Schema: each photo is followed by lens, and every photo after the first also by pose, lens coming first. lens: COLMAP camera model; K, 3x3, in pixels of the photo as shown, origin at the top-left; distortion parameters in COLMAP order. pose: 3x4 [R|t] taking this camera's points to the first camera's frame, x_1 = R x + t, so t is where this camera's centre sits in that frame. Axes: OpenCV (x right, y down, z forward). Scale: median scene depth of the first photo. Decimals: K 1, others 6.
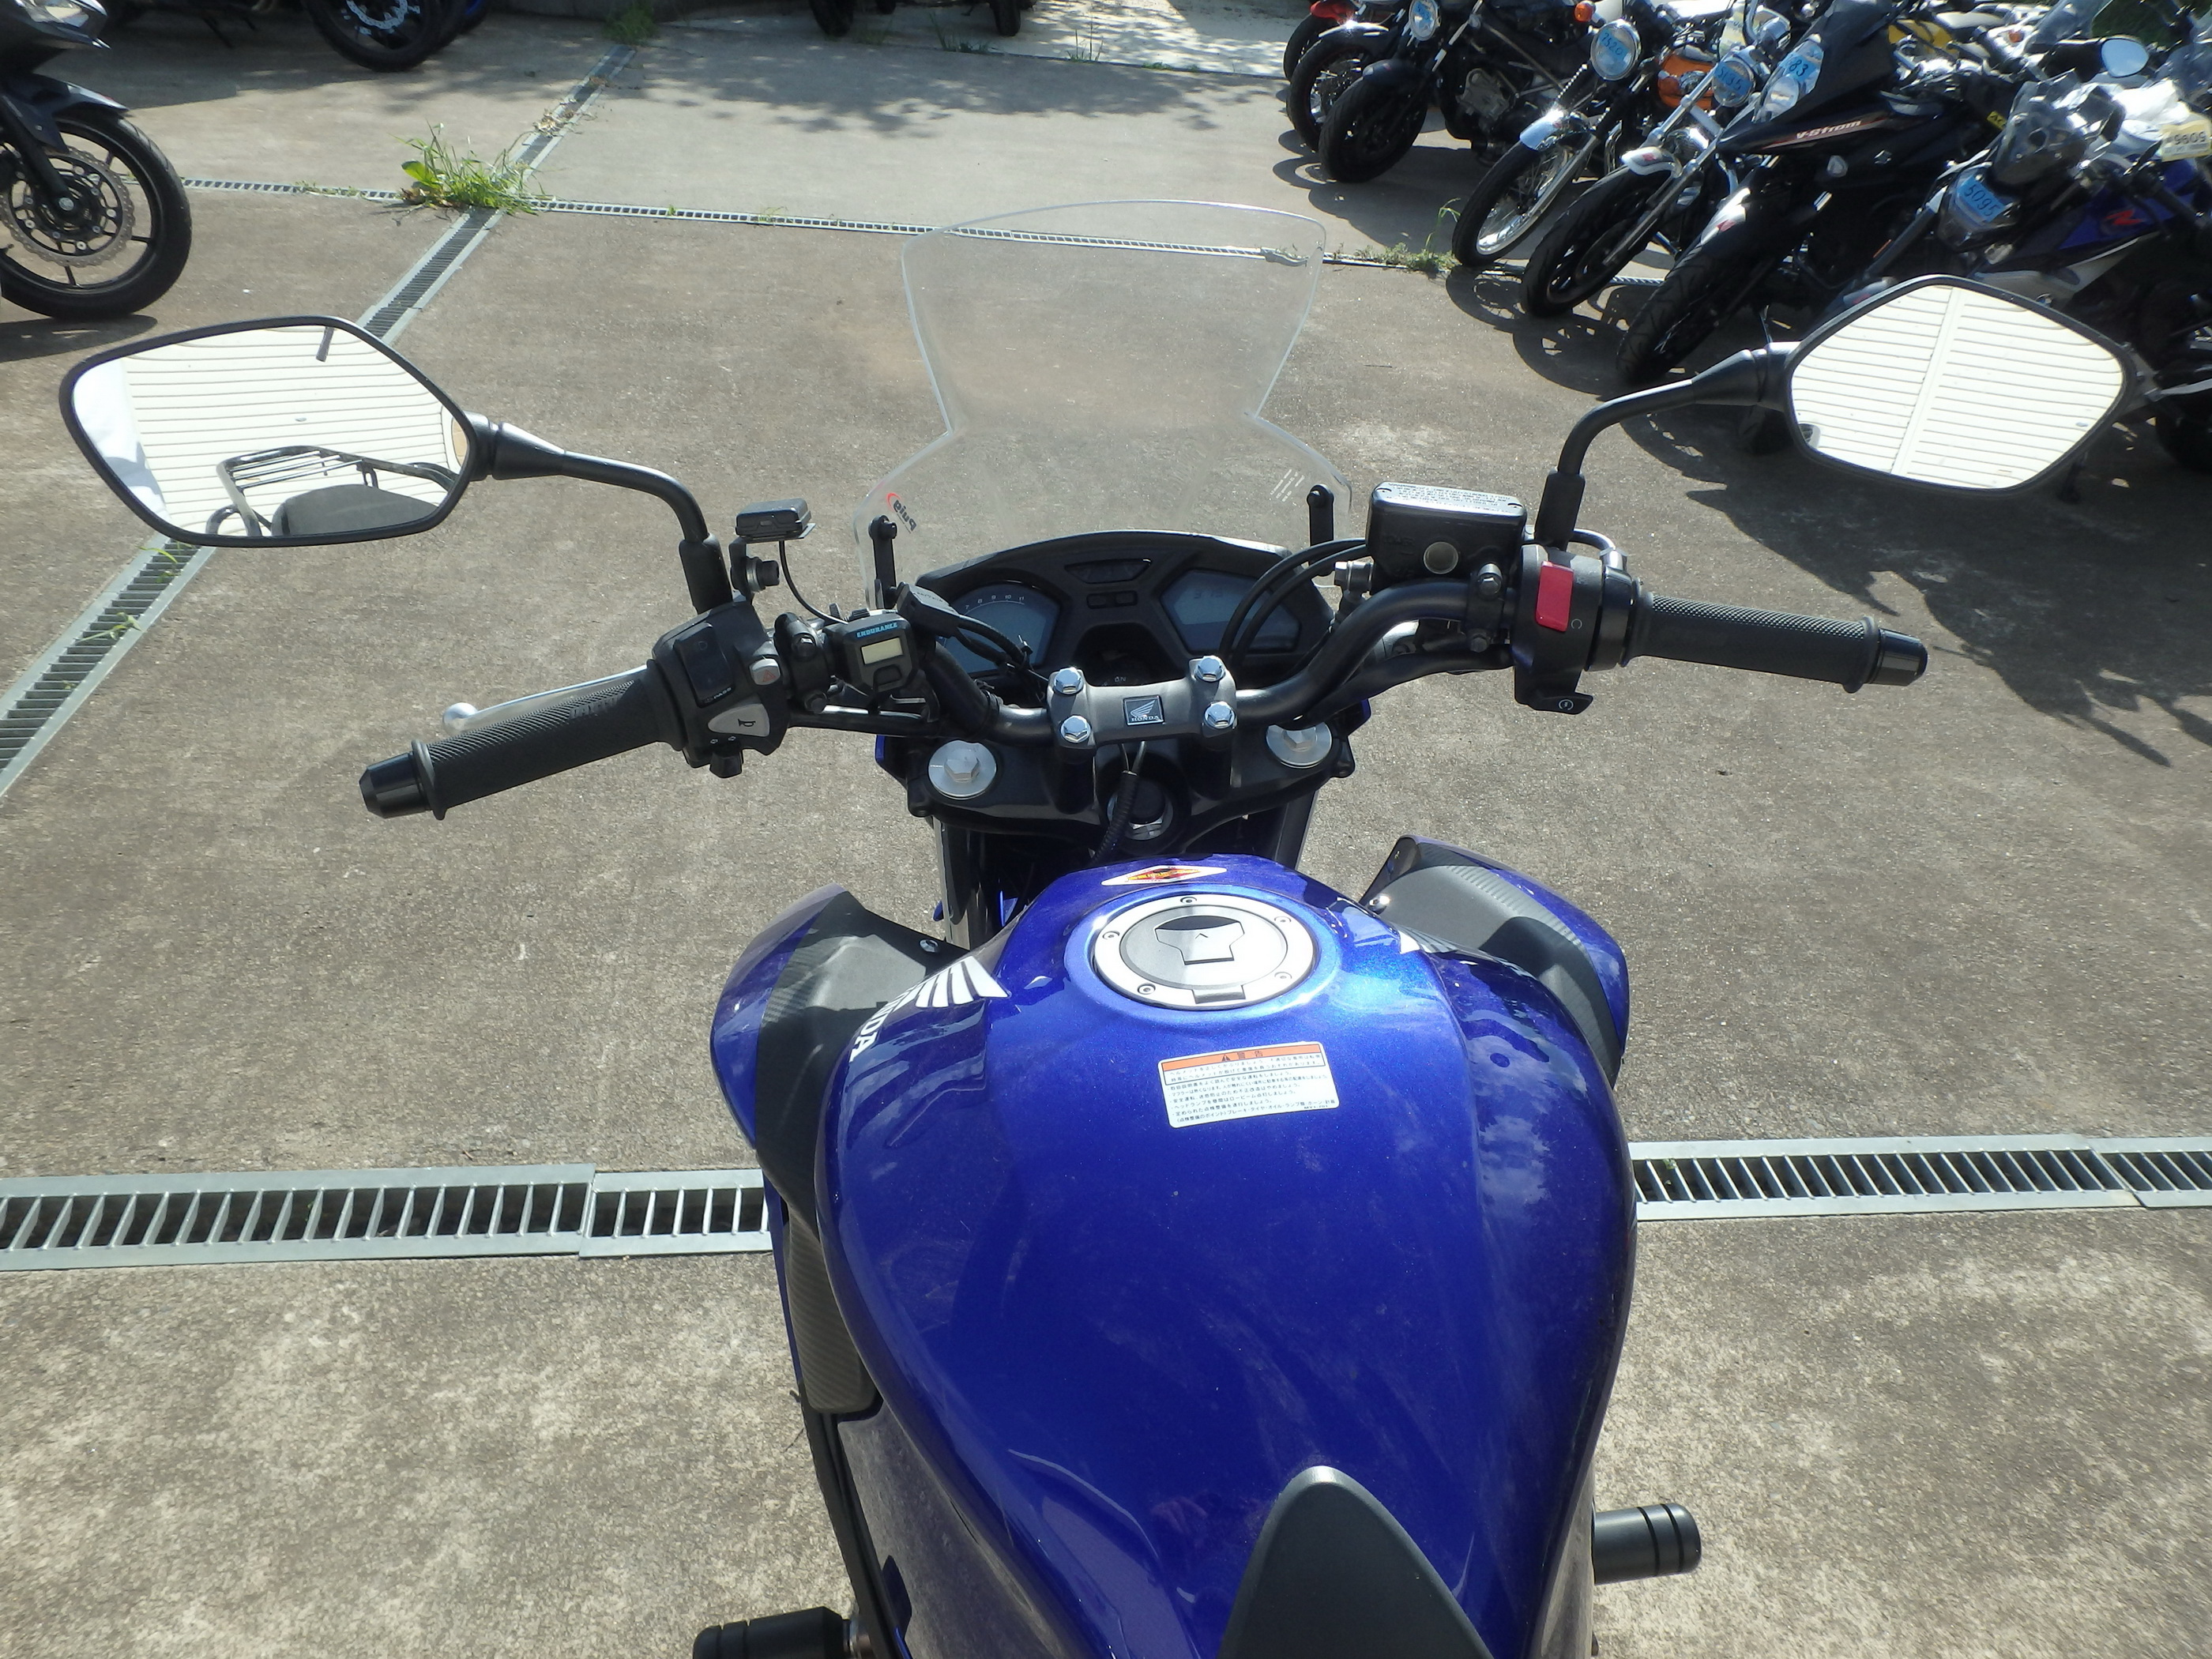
lens RADIAL K [[1610.1, 0, 1118.9], [0, 1610.1, 829.9], [0, 0, 1]] dist [-0.016503, 0.017647]
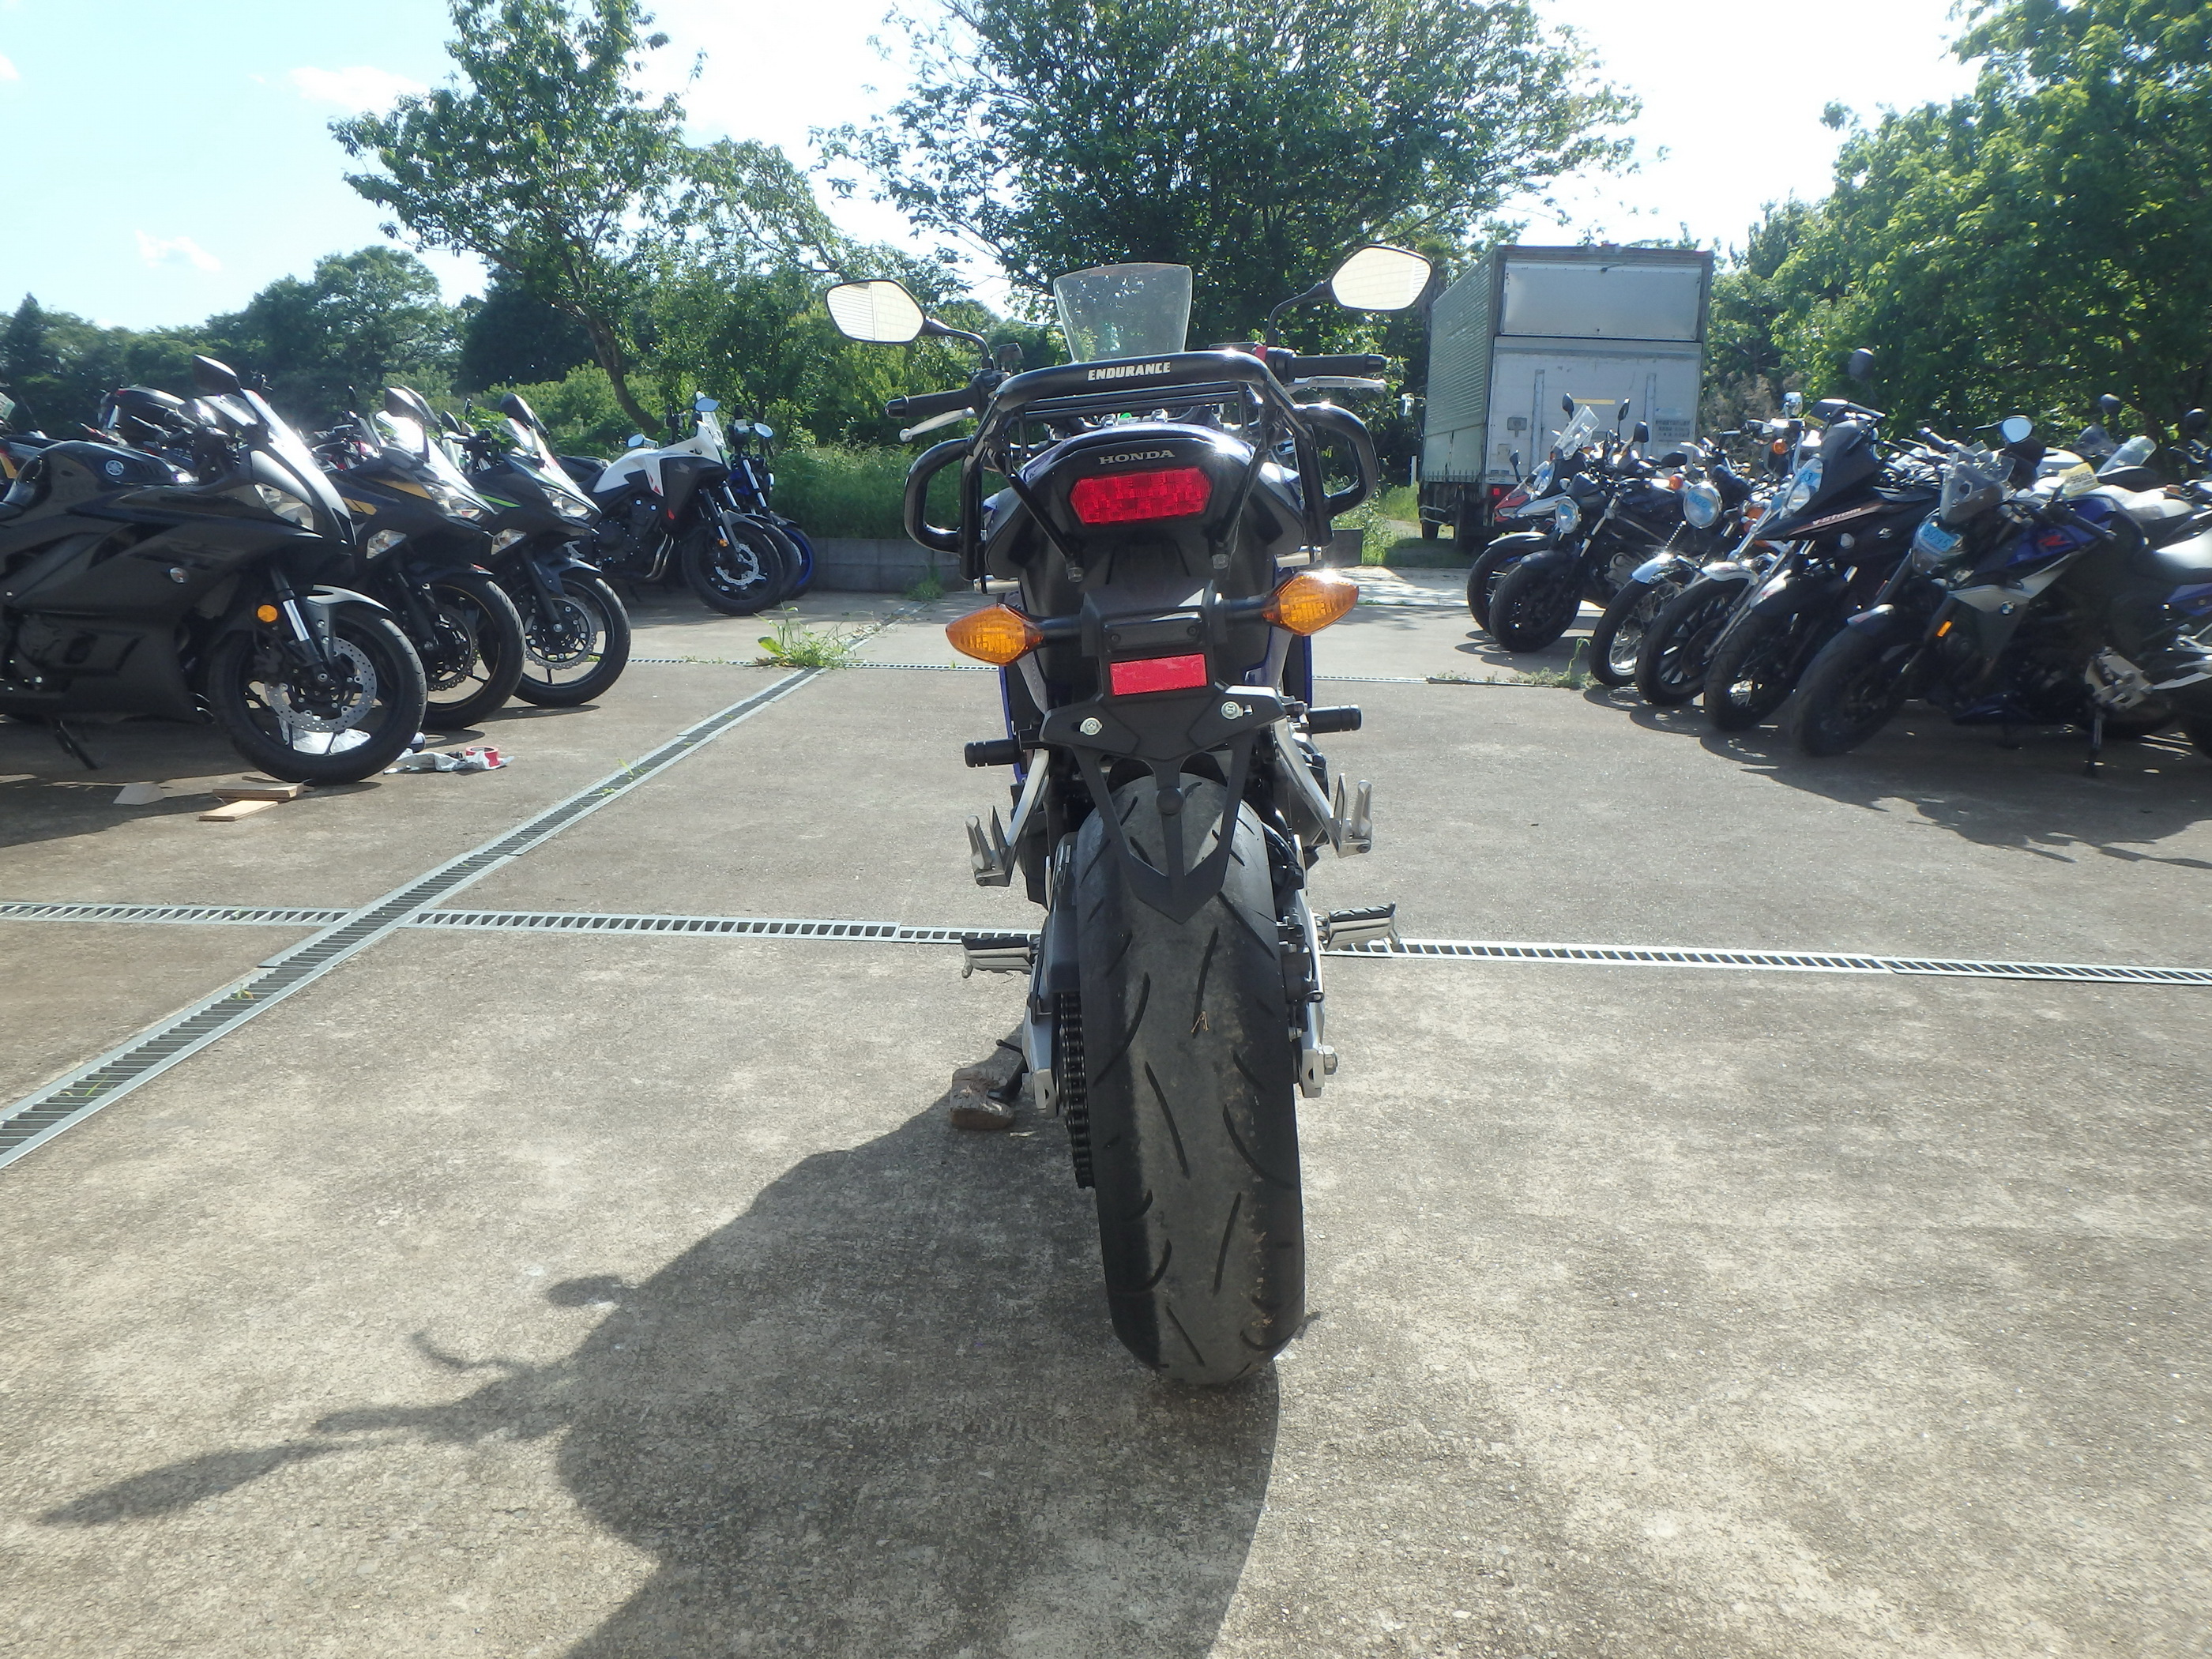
lens RADIAL K [[1768.7, 0, 1102.8], [0, 1768.7, 826.8], [0, 0, 1]] dist [-0.029060, 0.031790]
pose [[0.986121, -0.039926, -0.161155, 0.220619], [-0.021813, 0.931085, -0.364150, 0.884886], [0.164588, 0.362612, 0.917291, -0.826015]]
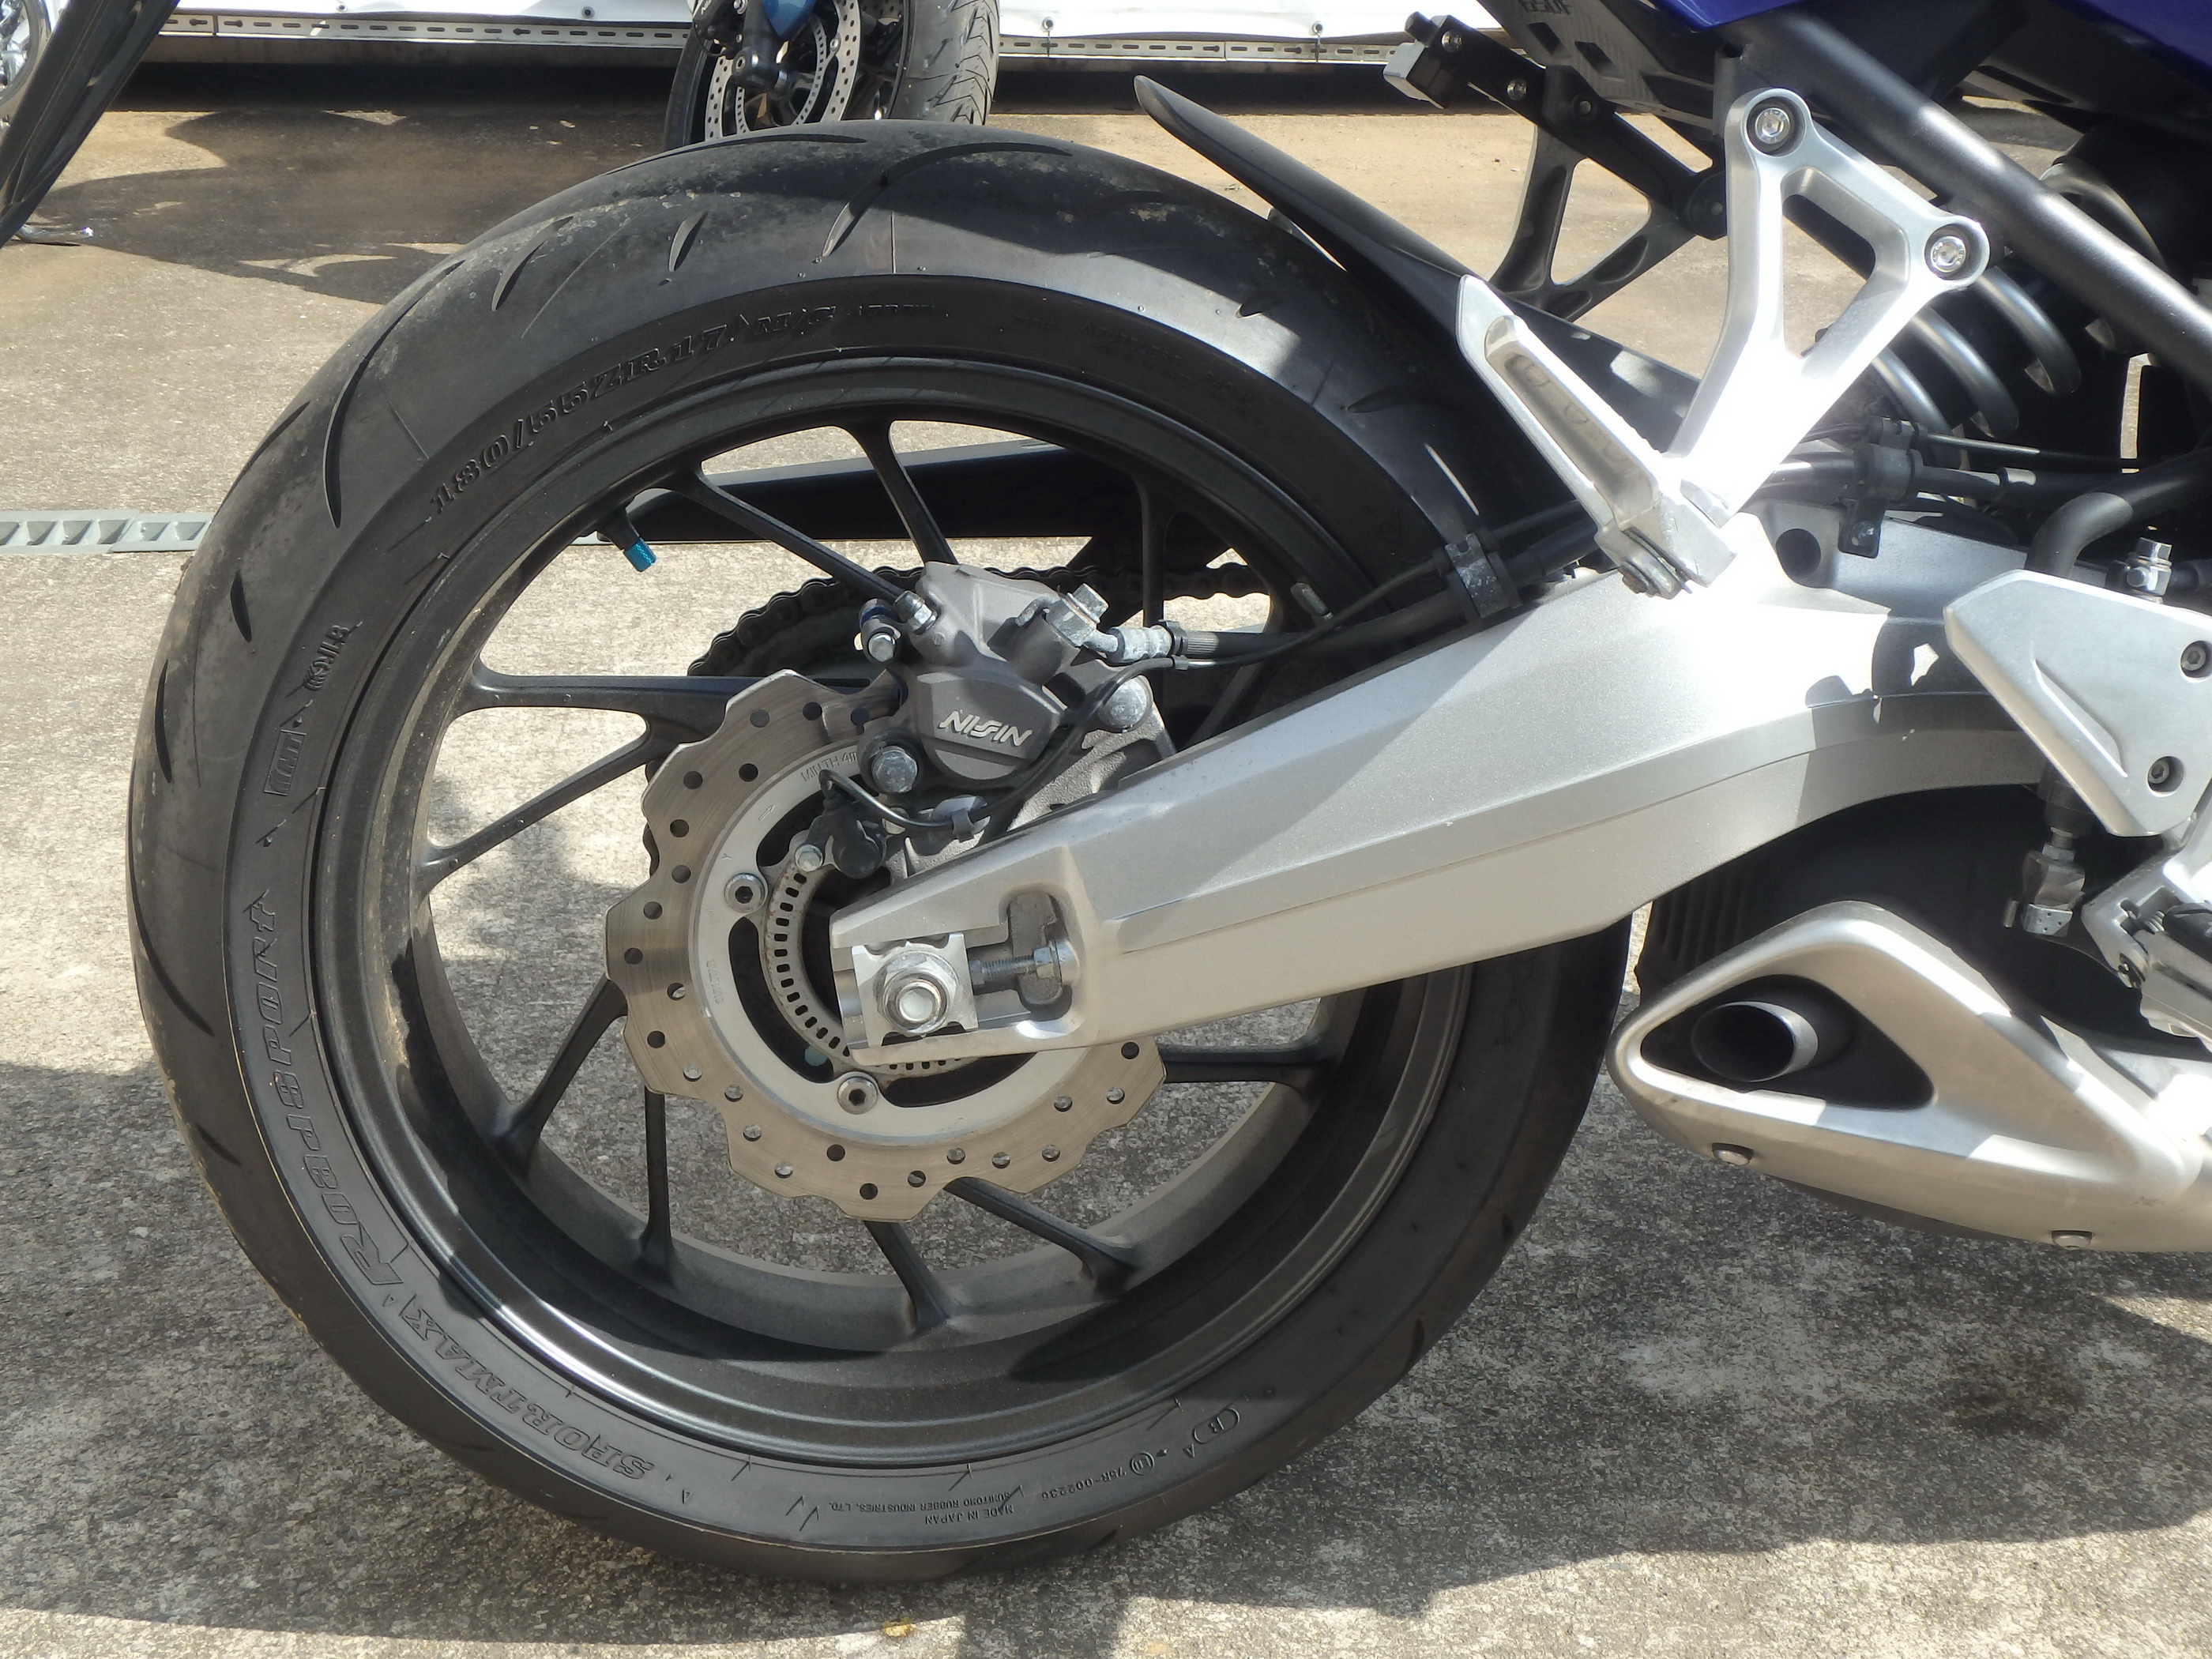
lens RADIAL K [[2910.0, 0, 1127.9], [0, 2910.0, 810.1], [0, 0, 1]] dist [-0.011445, 0.000000]
pose [[-0.012278, 0.286430, -0.958022, 0.765944], [-0.550862, 0.797658, 0.245545, 0.412023], [0.834506, 0.530753, 0.147989, 0.151027]]
